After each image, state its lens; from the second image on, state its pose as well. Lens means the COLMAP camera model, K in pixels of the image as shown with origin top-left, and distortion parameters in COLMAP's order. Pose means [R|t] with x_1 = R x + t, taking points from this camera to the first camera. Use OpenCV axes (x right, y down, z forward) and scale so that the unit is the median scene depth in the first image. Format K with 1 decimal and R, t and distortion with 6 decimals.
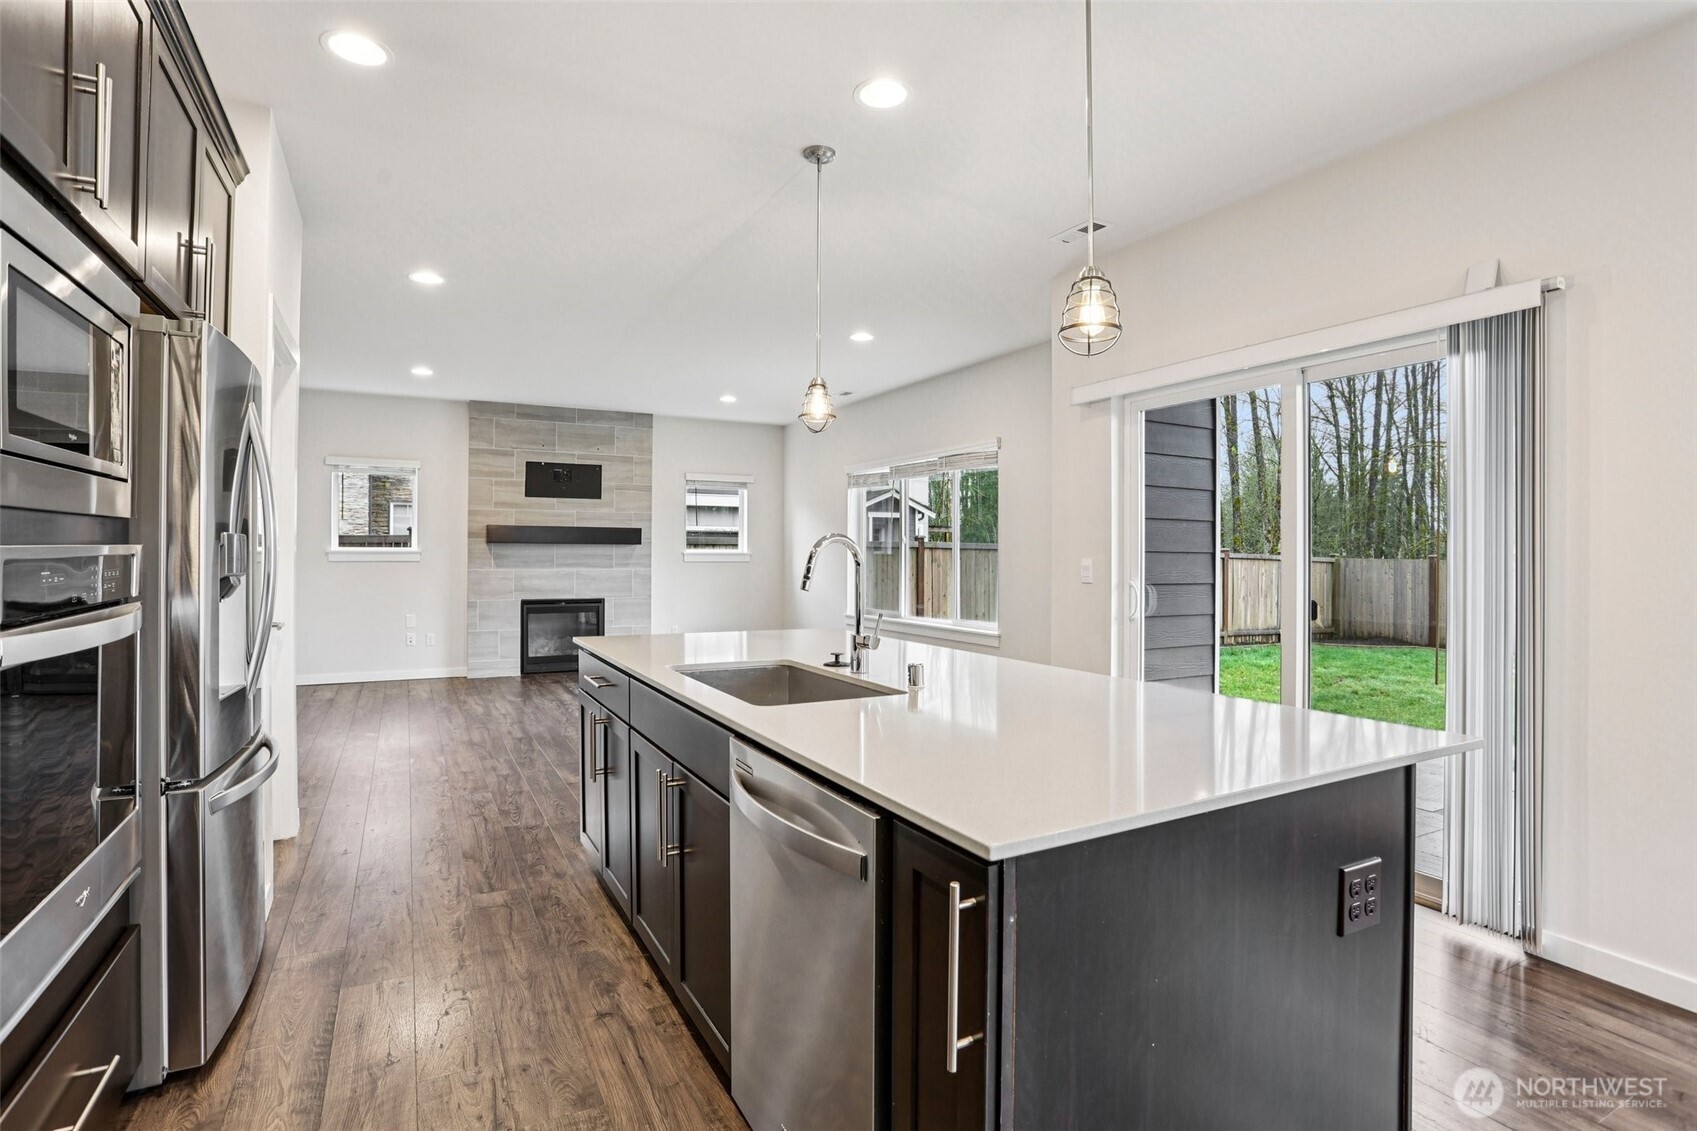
lens RADIAL K [[839.6, 0, 844.6], [0, 839.6, 551.0], [0, 0, 1]] dist [-0.080500, 0.038772]
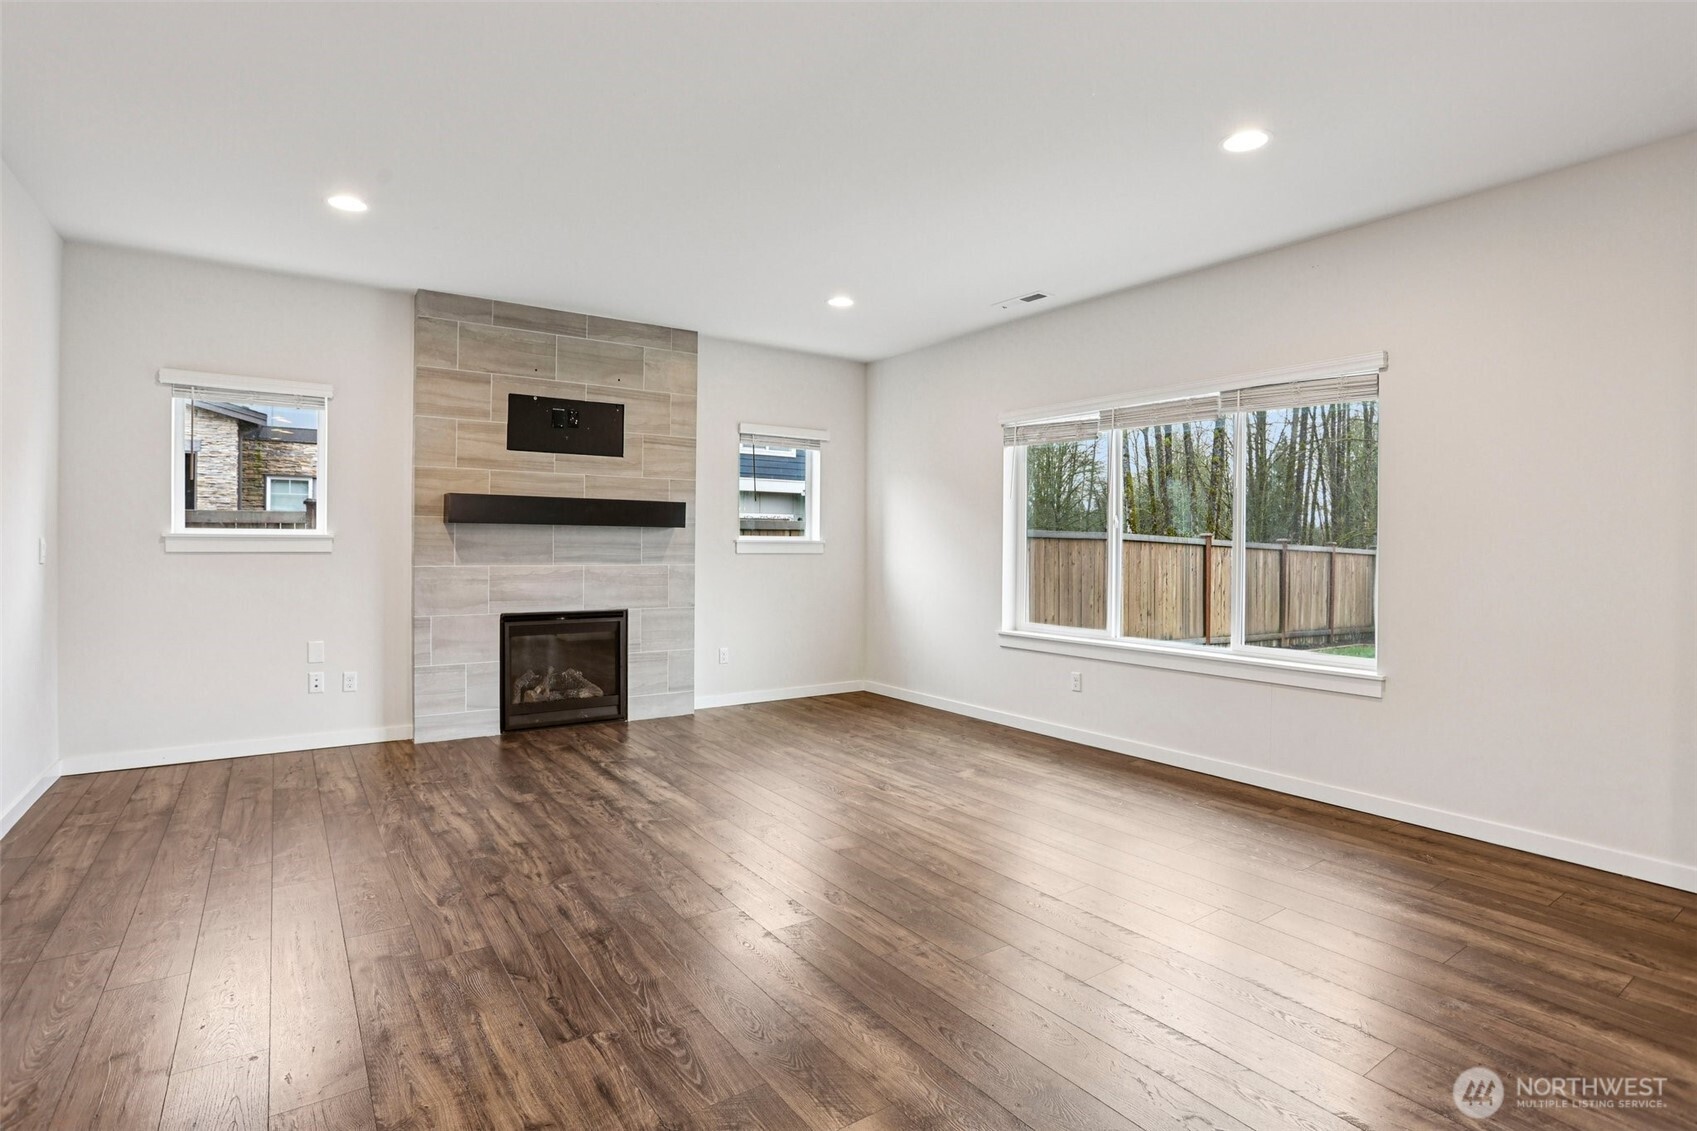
lens RADIAL K [[839.6, 0, 844.6], [0, 839.6, 551.0], [0, 0, 1]] dist [-0.080500, 0.038772]
pose [[0.993128, 0.003601, 0.116981, -0.202113], [-0.005108, 0.999908, 0.012584, 0.001912], [-0.116925, -0.013095, 0.993054, 0.343801]]
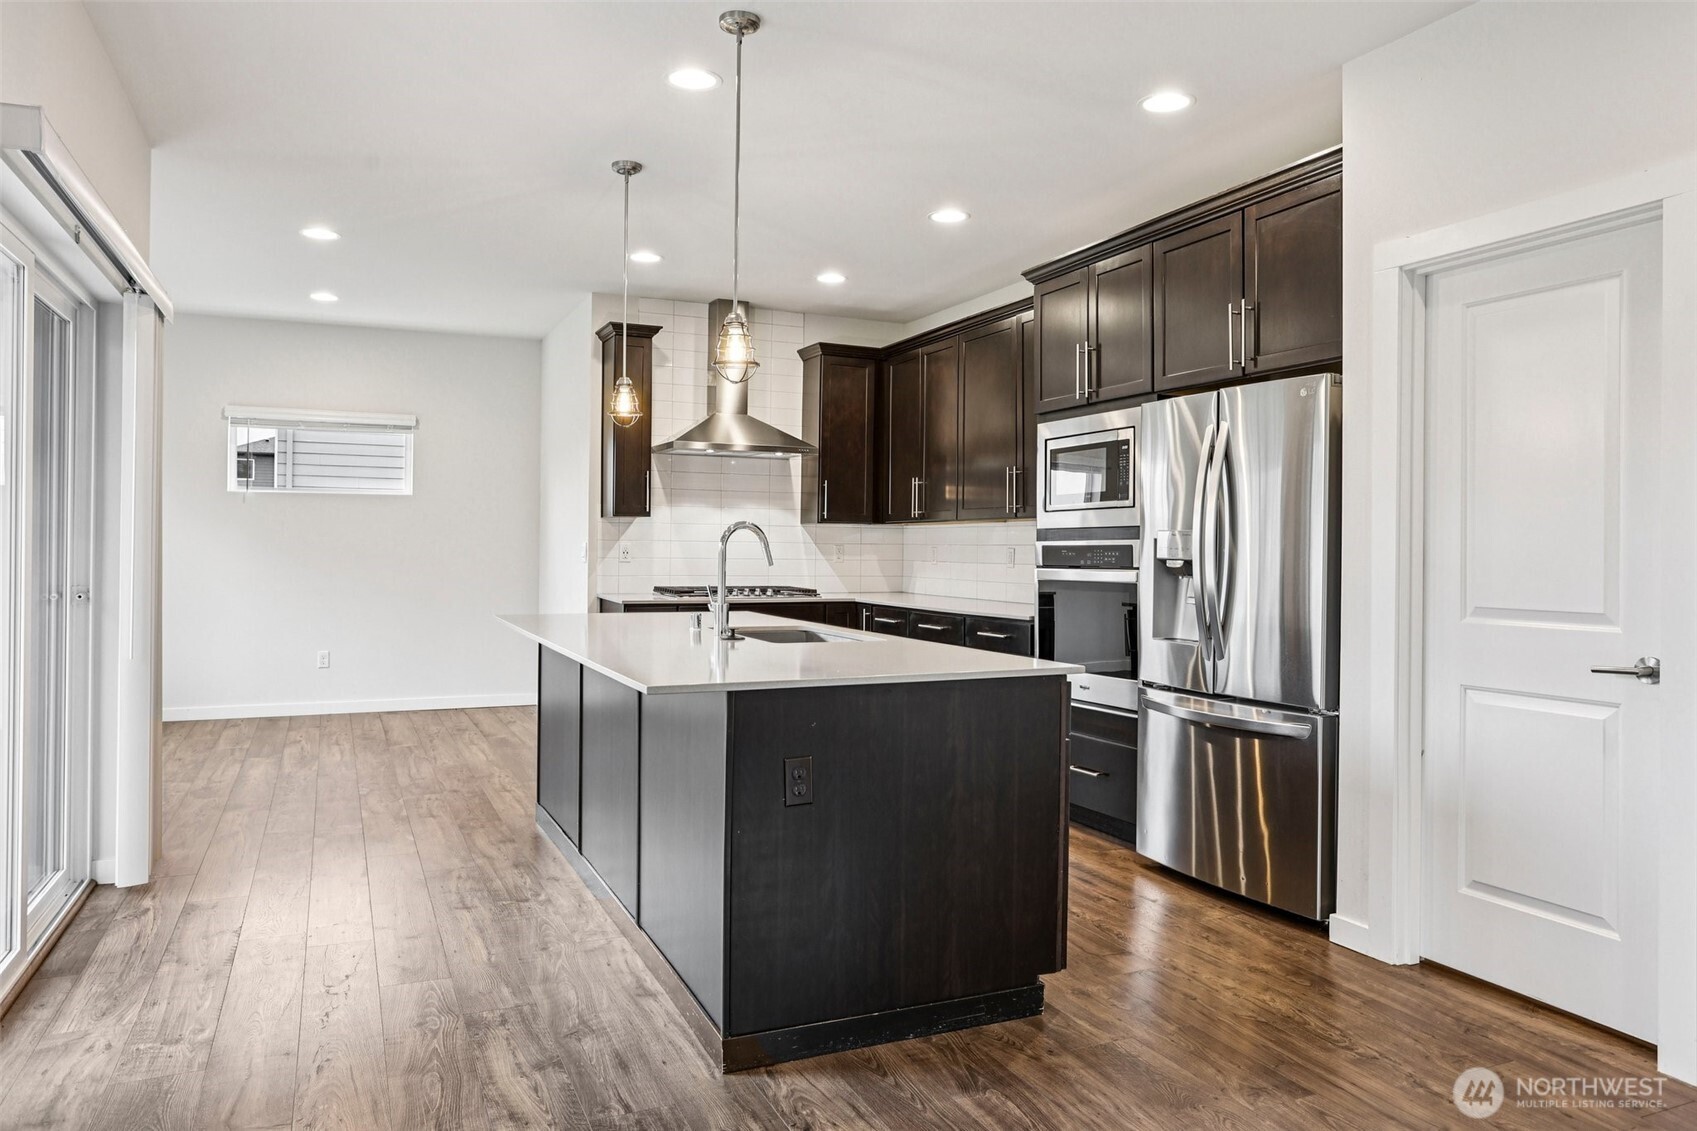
lens RADIAL K [[1136.3, 0, 845.6], [0, 1136.3, 539.4], [0, 0, 1]] dist [-0.057506, 0.057122]
pose [[-0.997790, -0.014751, 0.064789, -0.075408], [-0.015412, 0.999834, -0.009720, 0.005560], [-0.064635, -0.010697, -0.997852, 0.745116]]
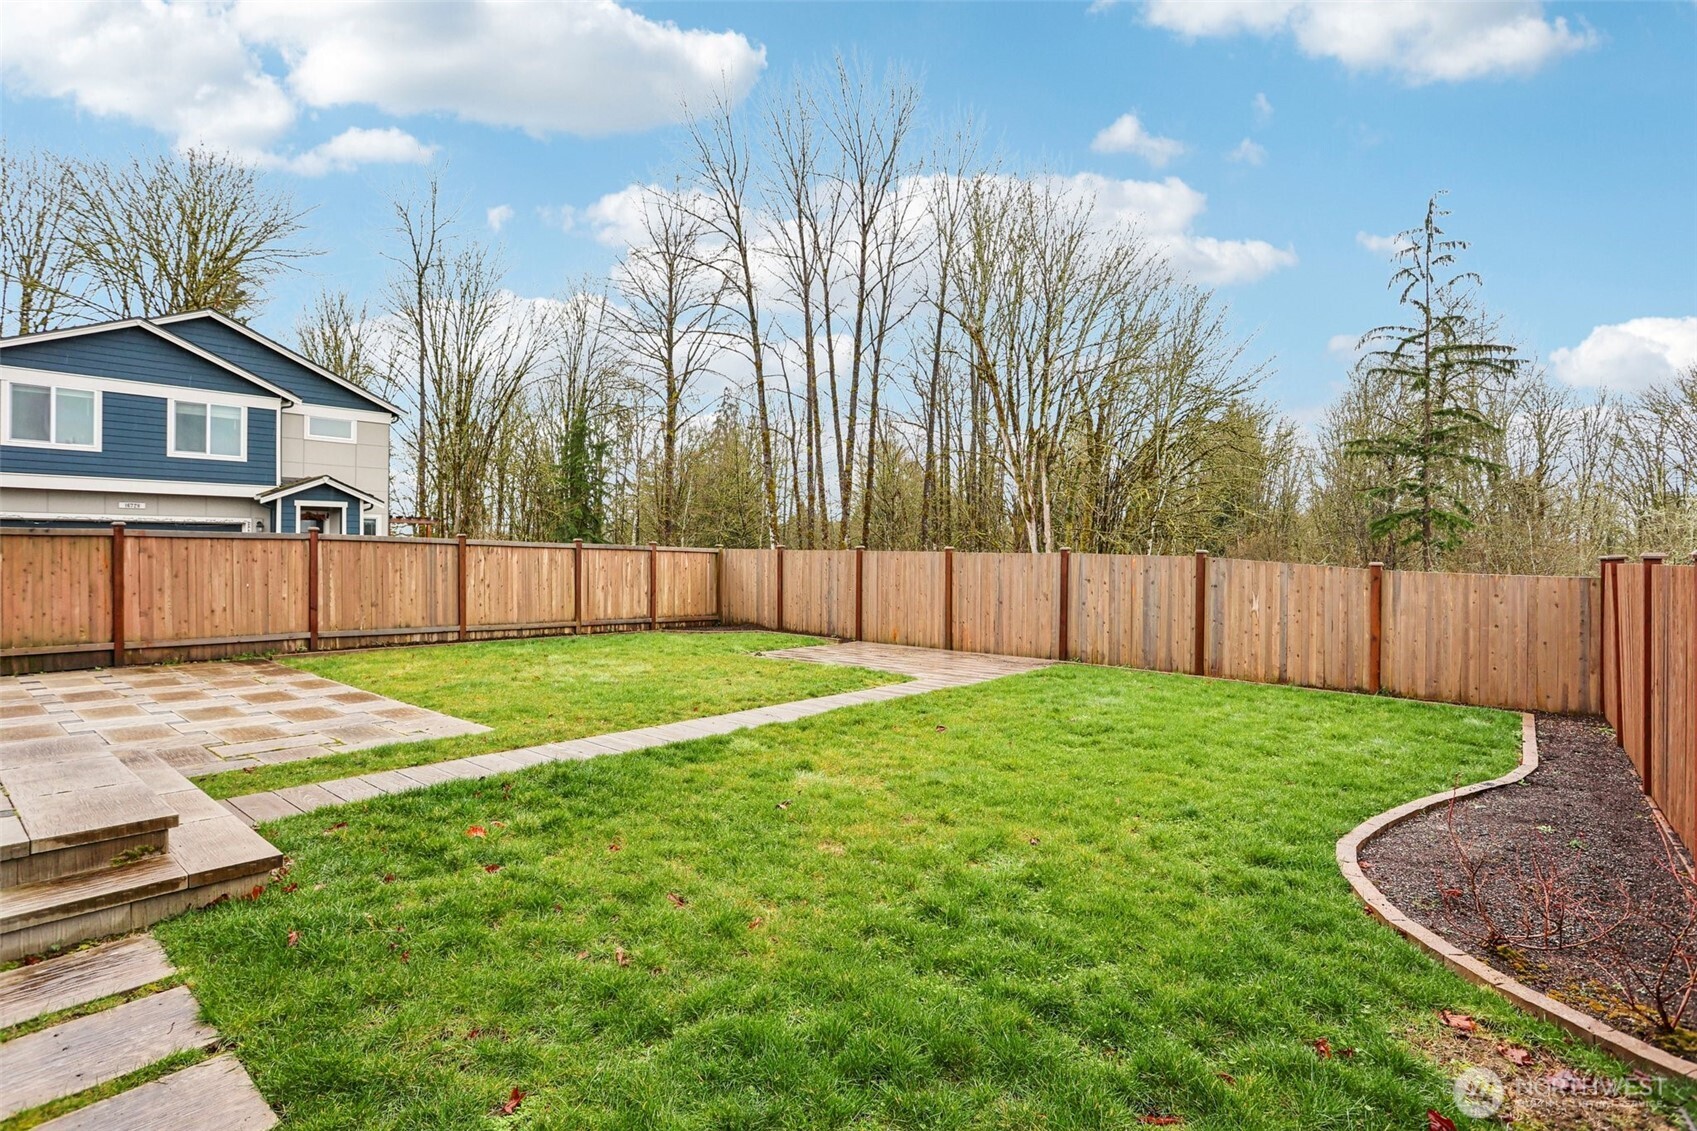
lens RADIAL K [[839.6, 0, 844.6], [0, 839.6, 551.0], [0, 0, 1]] dist [-0.080500, 0.038772]
pose [[0.926354, -0.003559, 0.376637, 0.721225], [0.002175, 0.999989, 0.004100, 0.015449], [-0.376647, -0.002979, 0.926352, -0.121232]]
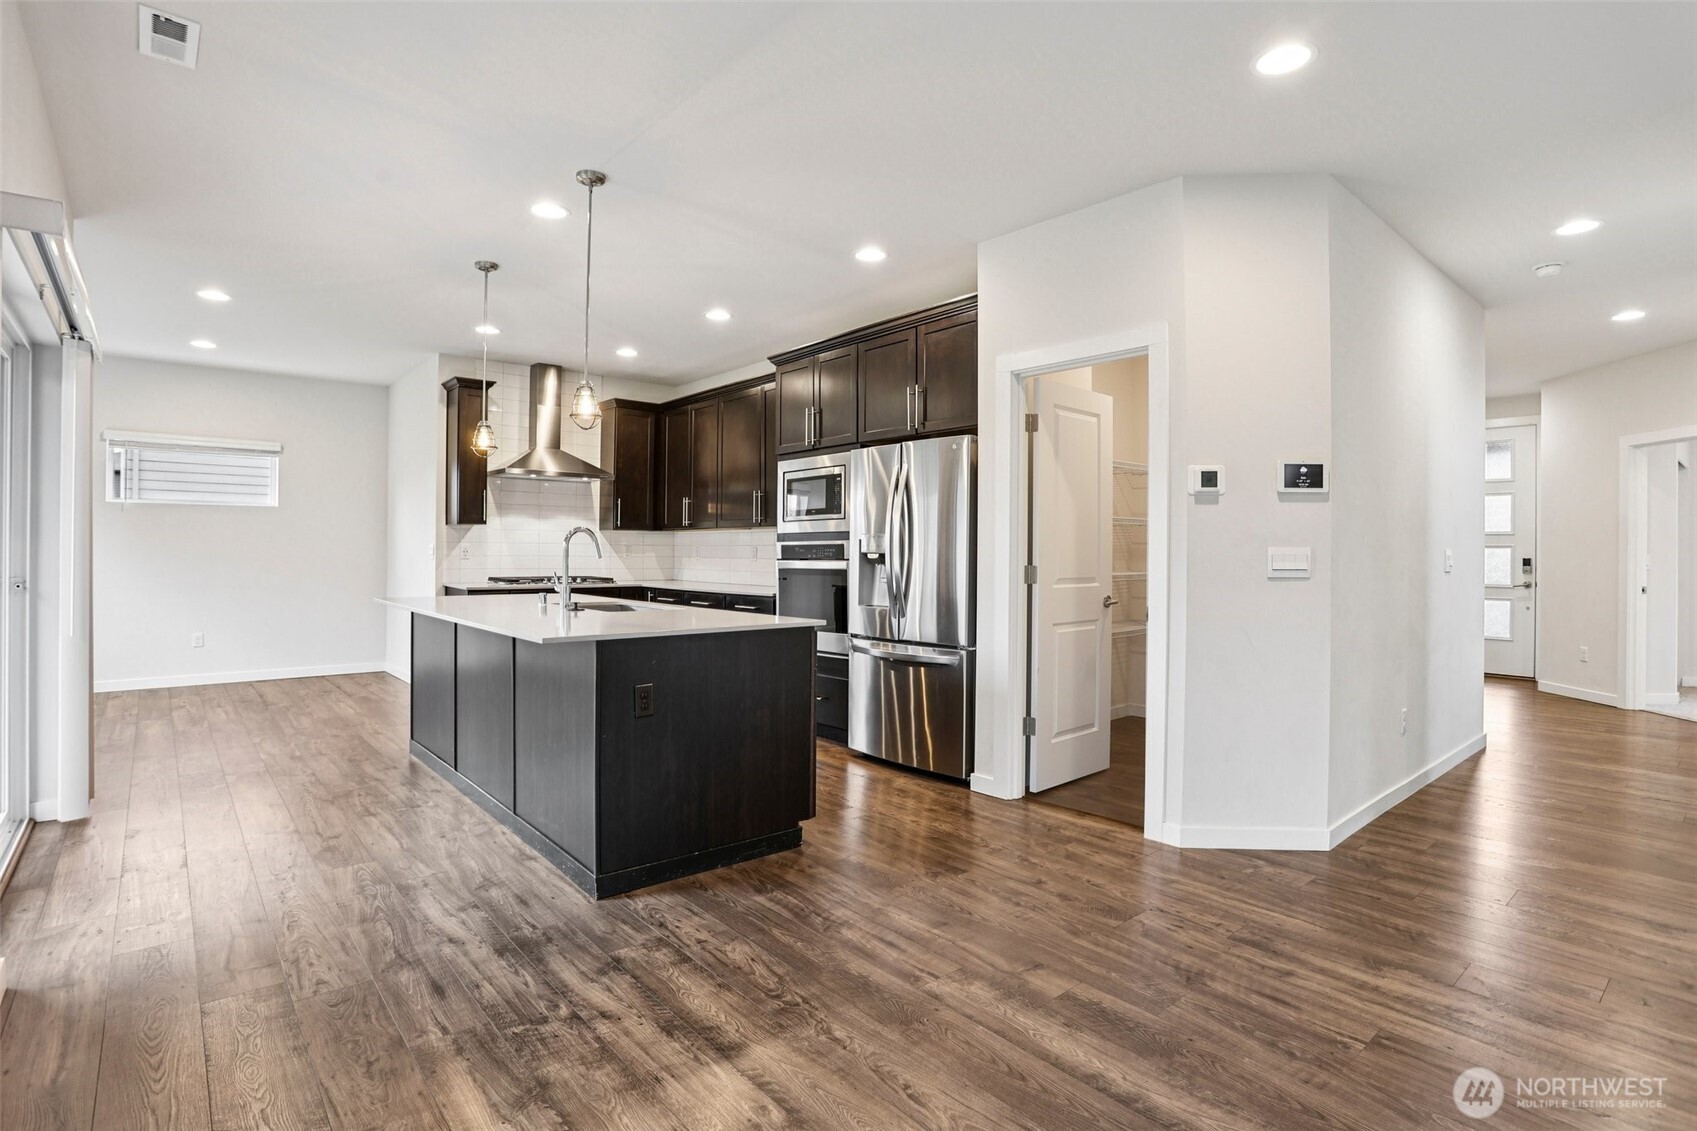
lens RADIAL K [[839.6, 0, 844.6], [0, 839.6, 551.0], [0, 0, 1]] dist [-0.080500, 0.038772]
pose [[-0.977098, -0.012578, -0.212419, -0.049942], [-0.011678, 0.999917, -0.005492, 0.009075], [0.212470, -0.002885, -0.977163, 0.784559]]
